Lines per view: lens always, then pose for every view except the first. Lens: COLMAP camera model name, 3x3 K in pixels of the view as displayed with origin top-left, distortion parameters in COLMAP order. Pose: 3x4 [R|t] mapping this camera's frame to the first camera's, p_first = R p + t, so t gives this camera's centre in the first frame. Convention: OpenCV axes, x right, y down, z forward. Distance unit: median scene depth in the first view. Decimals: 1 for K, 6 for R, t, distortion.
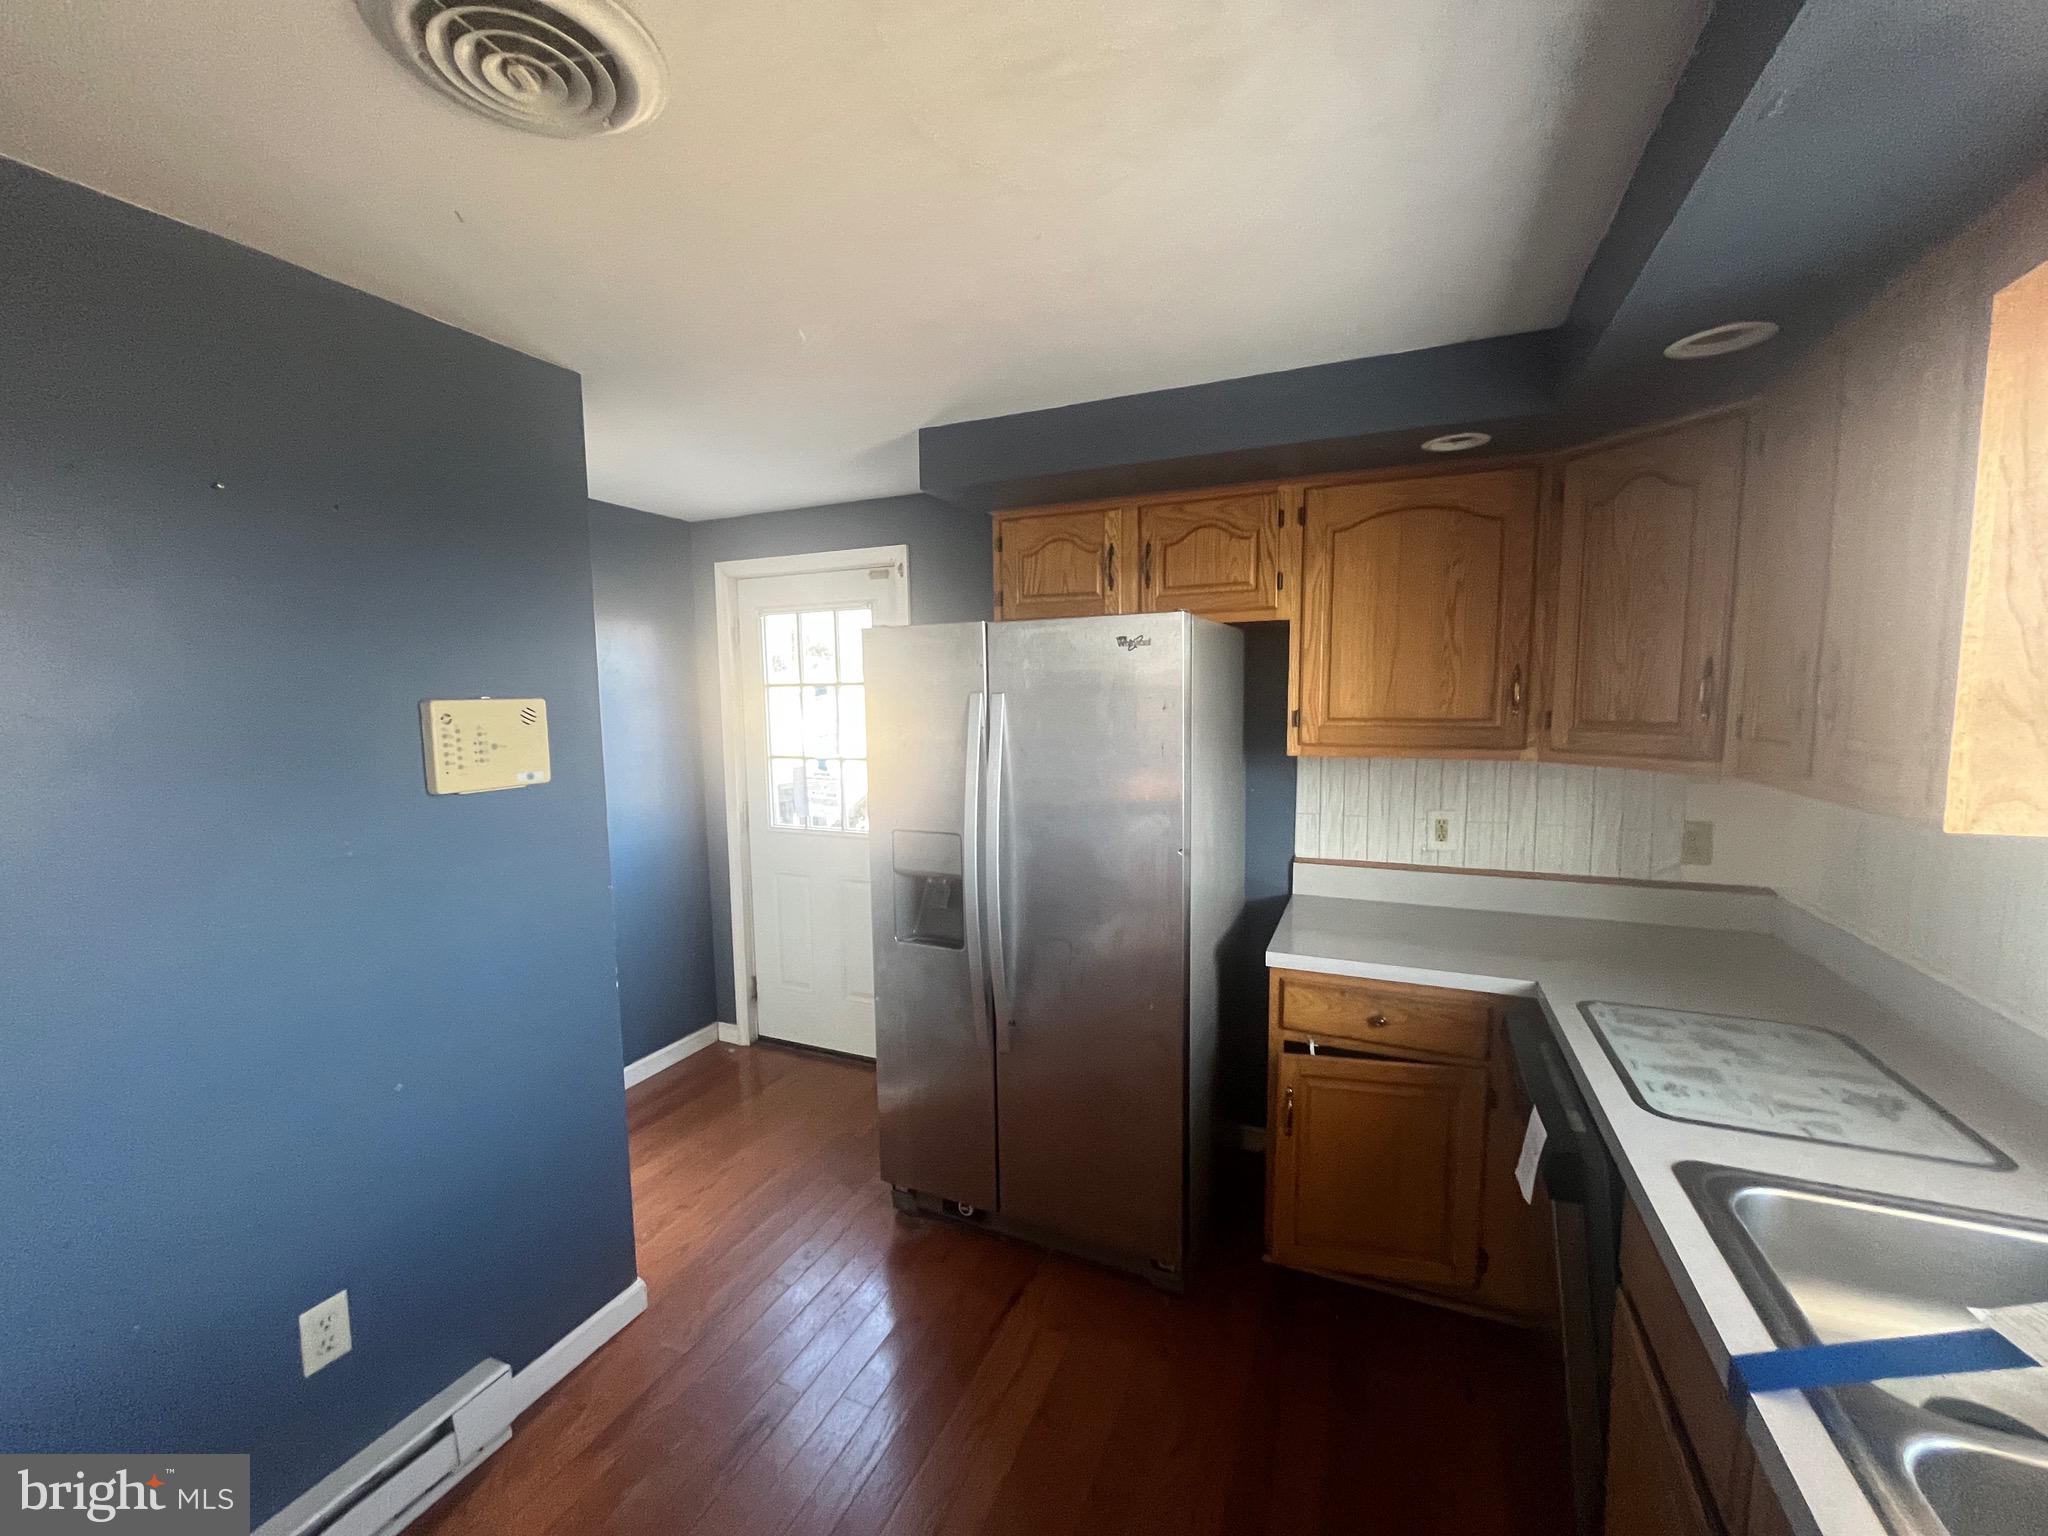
lens RADIAL K [[821.7, 0, 1024.3], [0, 821.7, 773.4], [0, 0, 1]] dist [-0.004709, -0.000094]
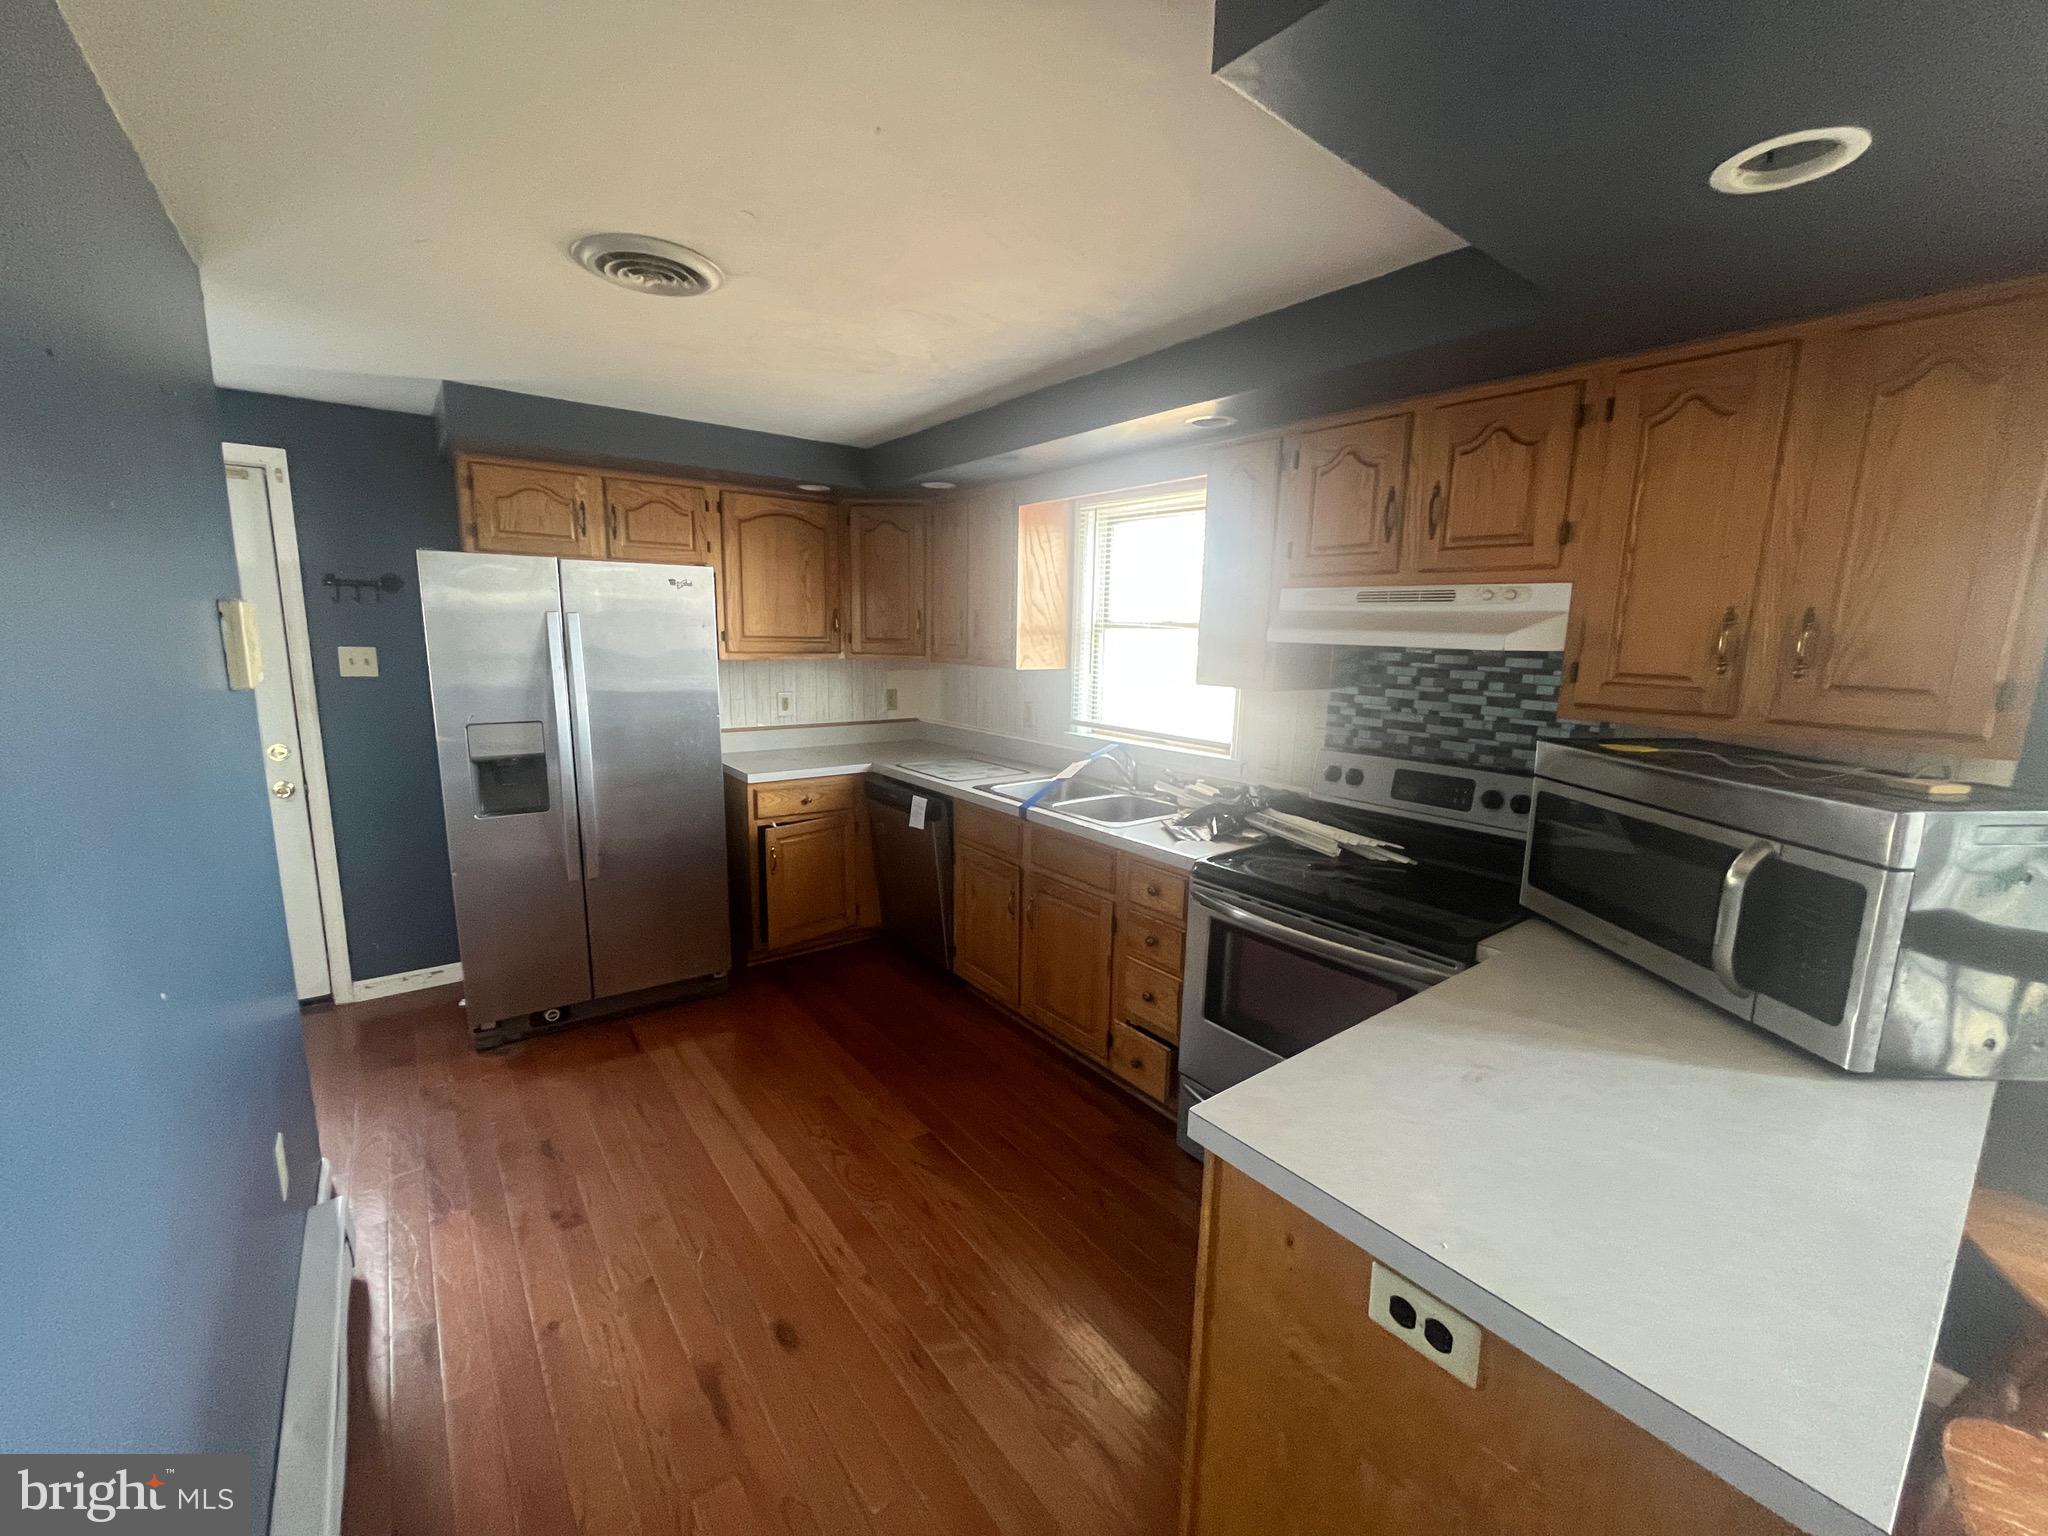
lens RADIAL K [[821.7, 0, 1026.0], [0, 821.7, 770.6], [0, 0, 1]] dist [-0.004709, -0.000094]
pose [[0.477518, -0.126184, 0.869514, -0.837320], [0.060964, 0.992007, 0.110480, 0.053630], [-0.876504, 0.000252, 0.481394, -0.289990]]
